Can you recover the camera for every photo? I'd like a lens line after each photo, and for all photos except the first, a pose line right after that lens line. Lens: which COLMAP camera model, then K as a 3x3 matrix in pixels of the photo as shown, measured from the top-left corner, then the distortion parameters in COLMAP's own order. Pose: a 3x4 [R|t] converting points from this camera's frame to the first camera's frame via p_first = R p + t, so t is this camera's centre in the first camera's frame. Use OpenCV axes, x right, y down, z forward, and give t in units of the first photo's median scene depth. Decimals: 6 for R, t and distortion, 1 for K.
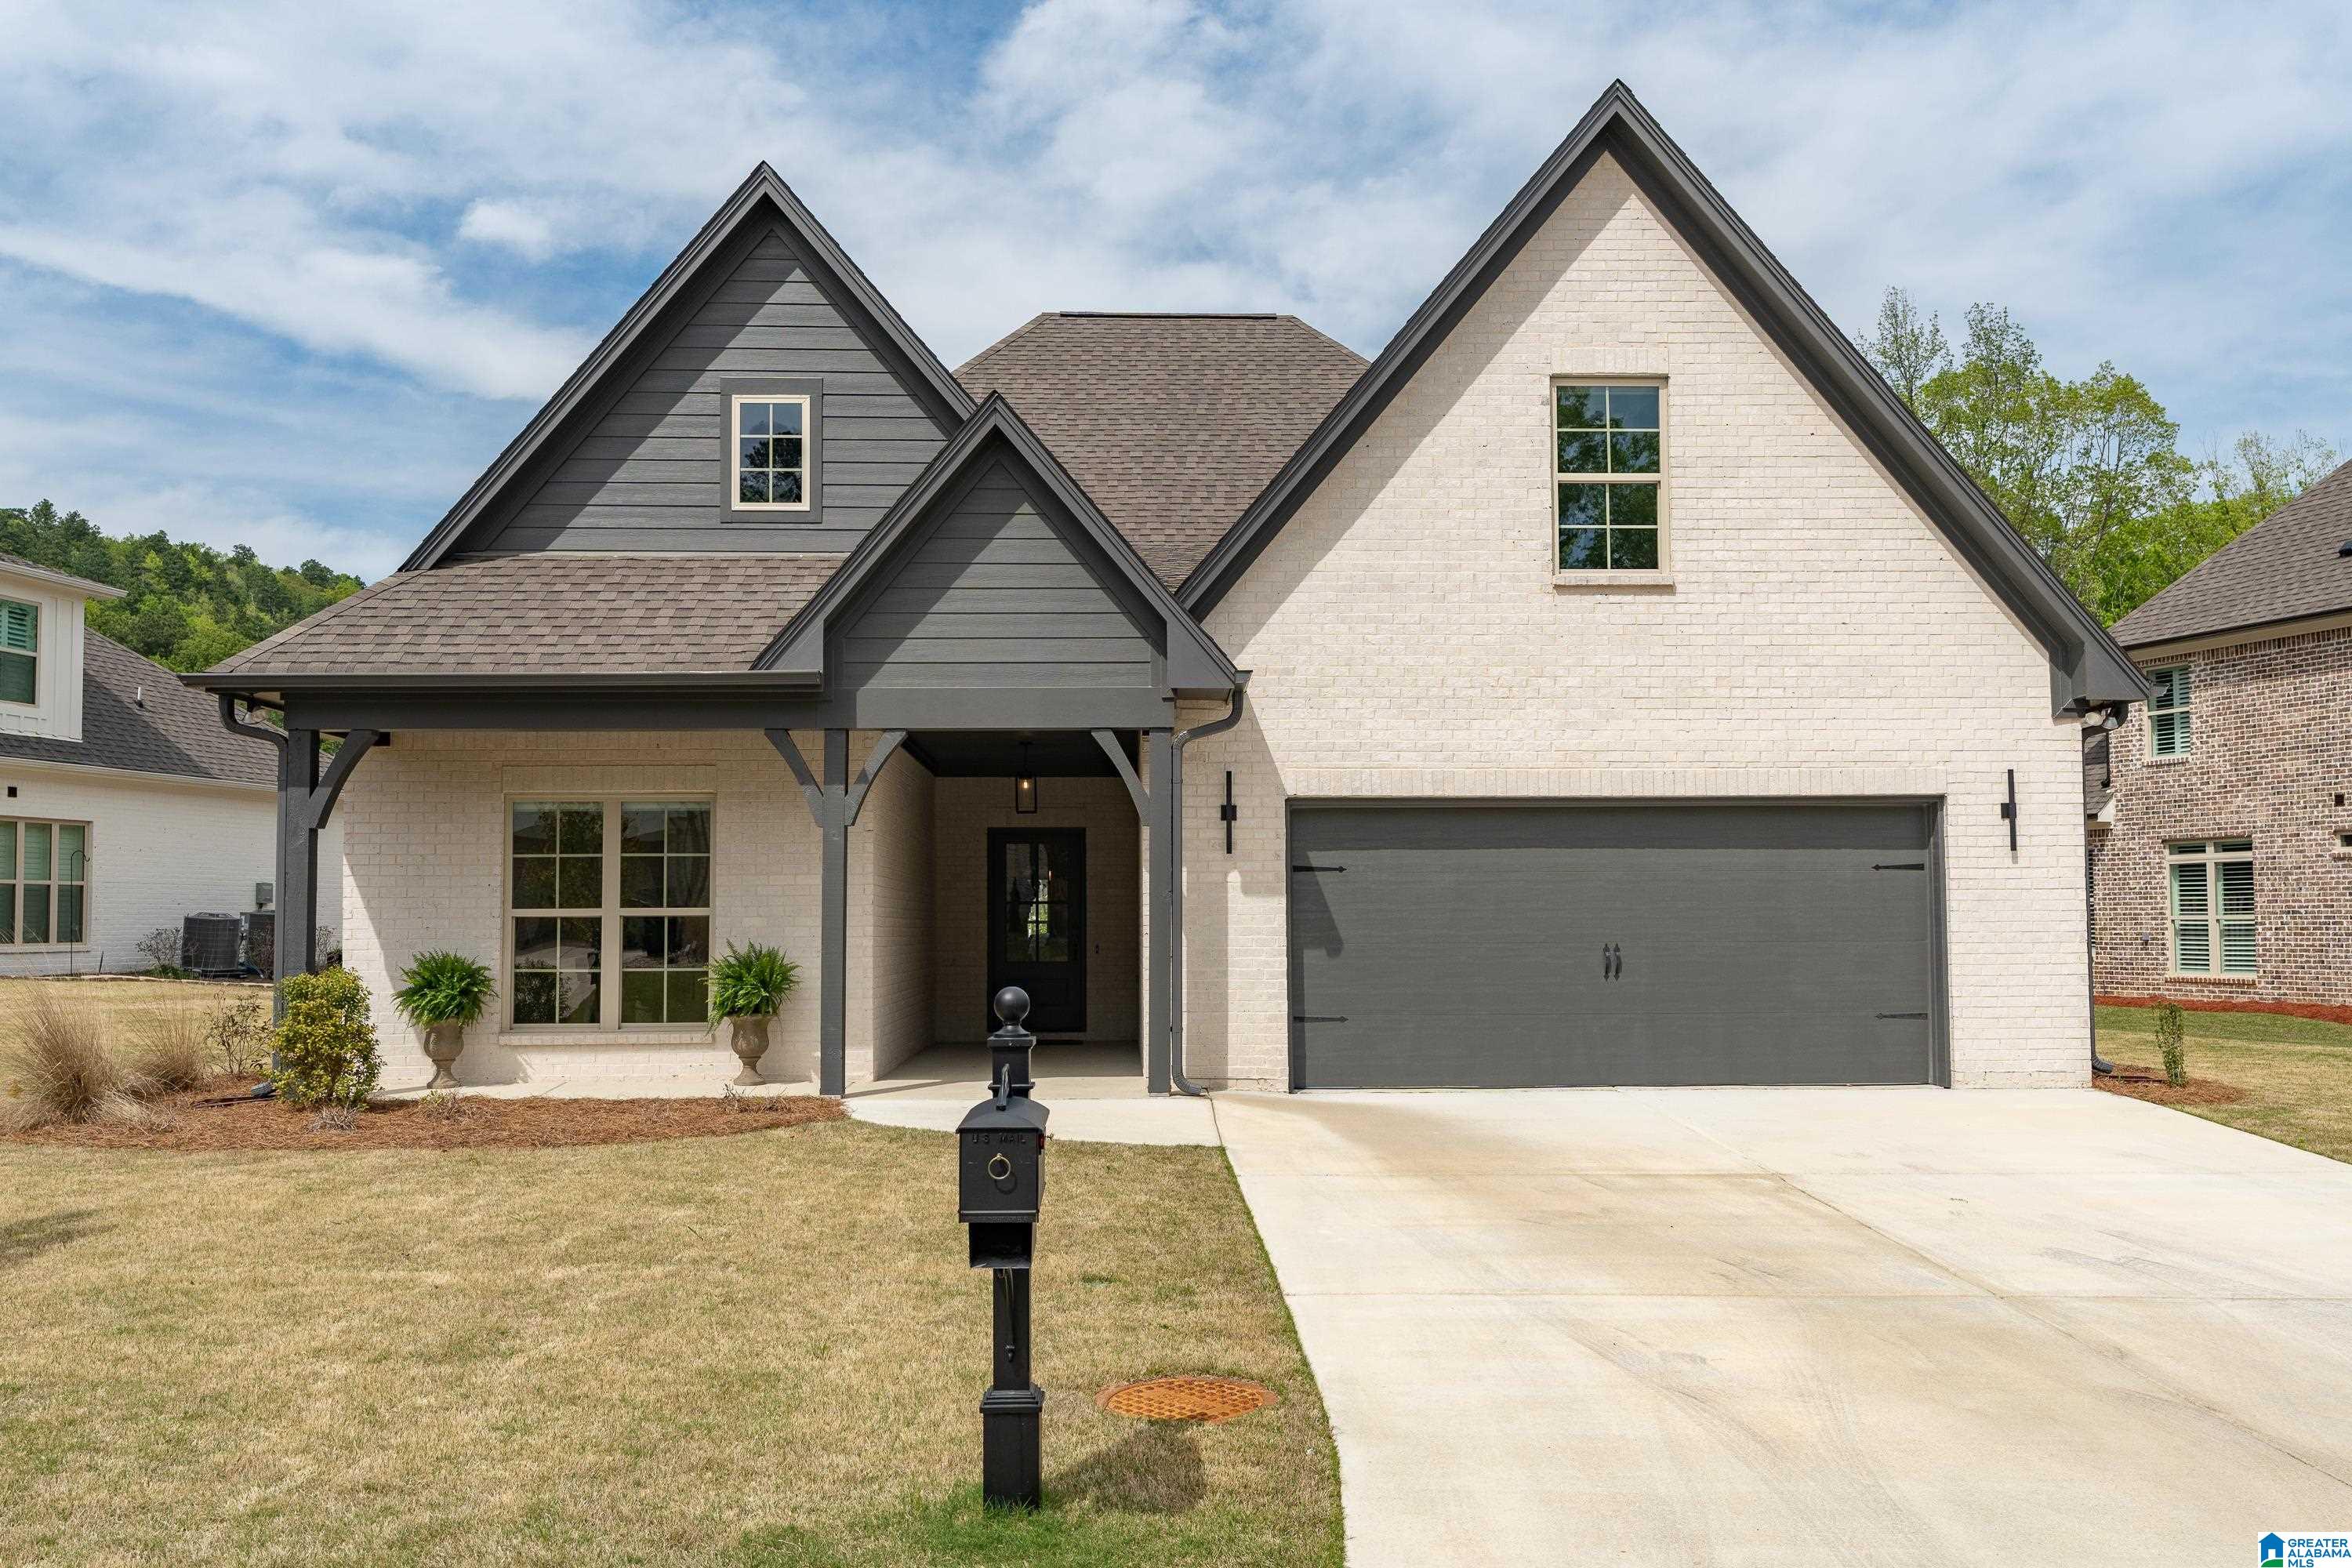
lens RADIAL K [[1863.2, 0, 1176.1], [0, 1863.2, 802.2], [0, 0, 1]] dist [-0.003979, 0.009863]
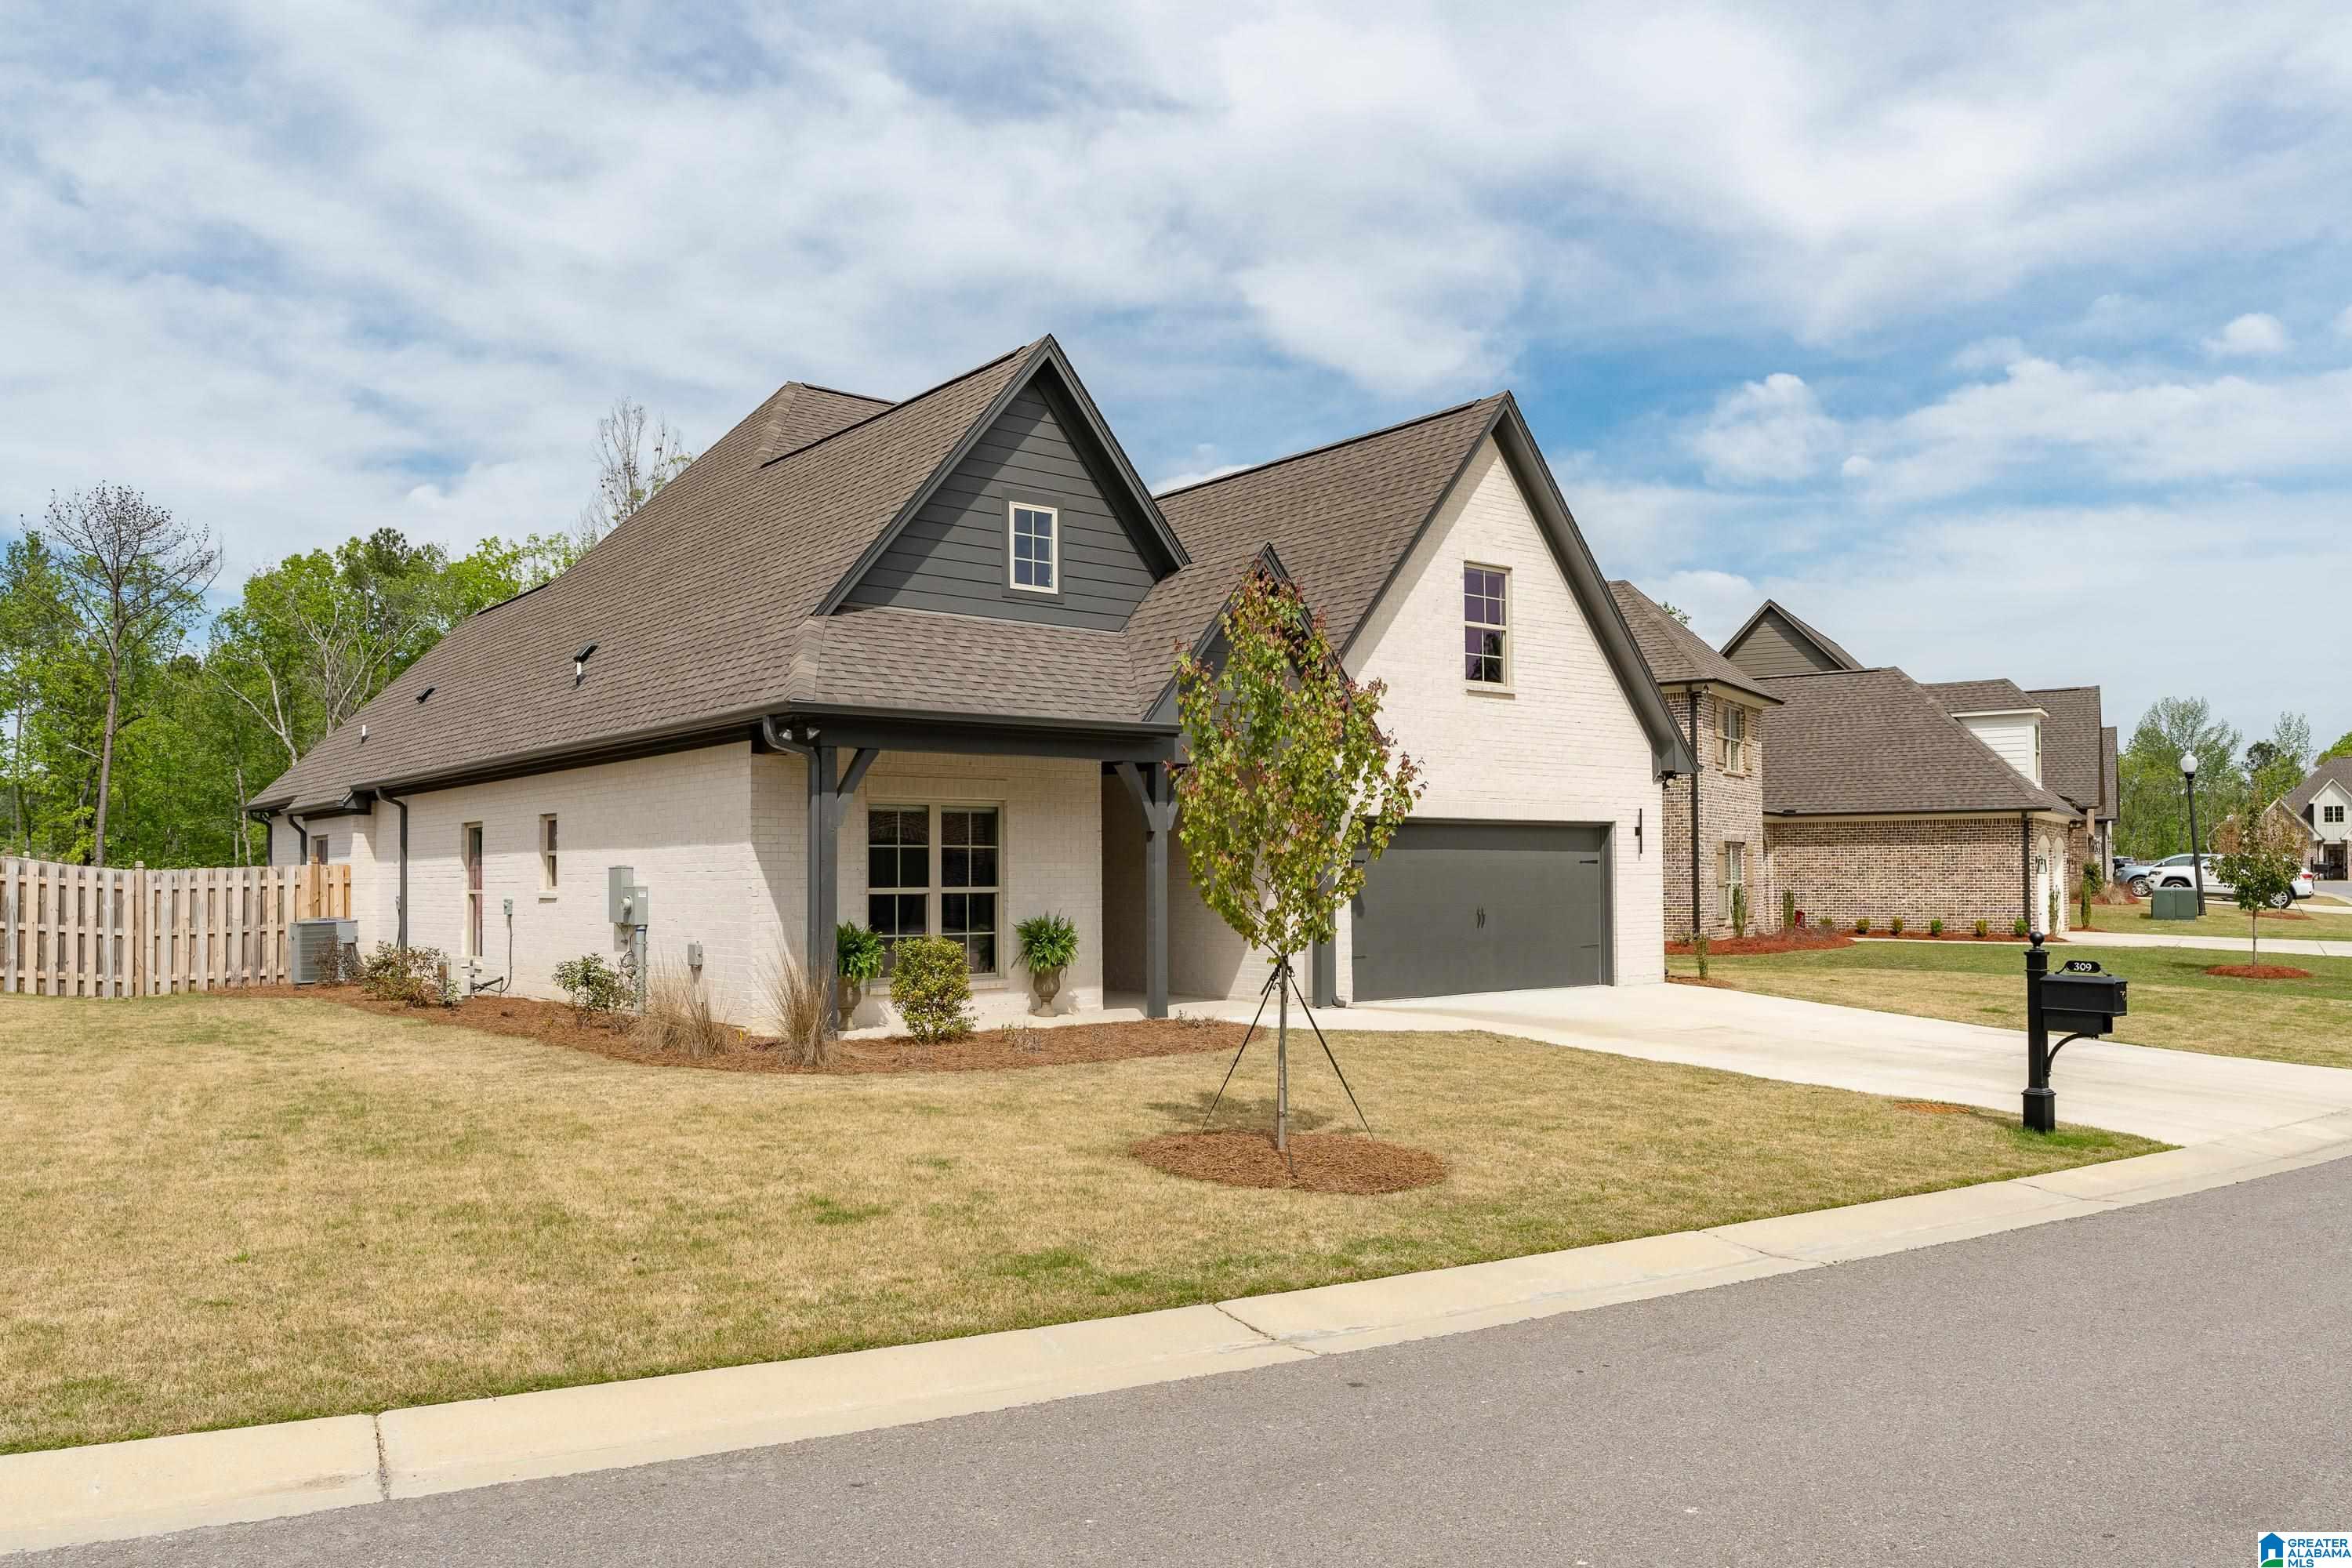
lens RADIAL K [[1724.6, 0, 1180.0], [0, 1724.6, 778.7], [0, 0, 1]] dist [-0.006100, -0.003500]
pose [[0.791604, 0.034916, 0.610036, -0.903940], [-0.036398, 0.999288, -0.009964, -0.012856], [-0.609950, -0.014316, 0.792311, -0.053895]]
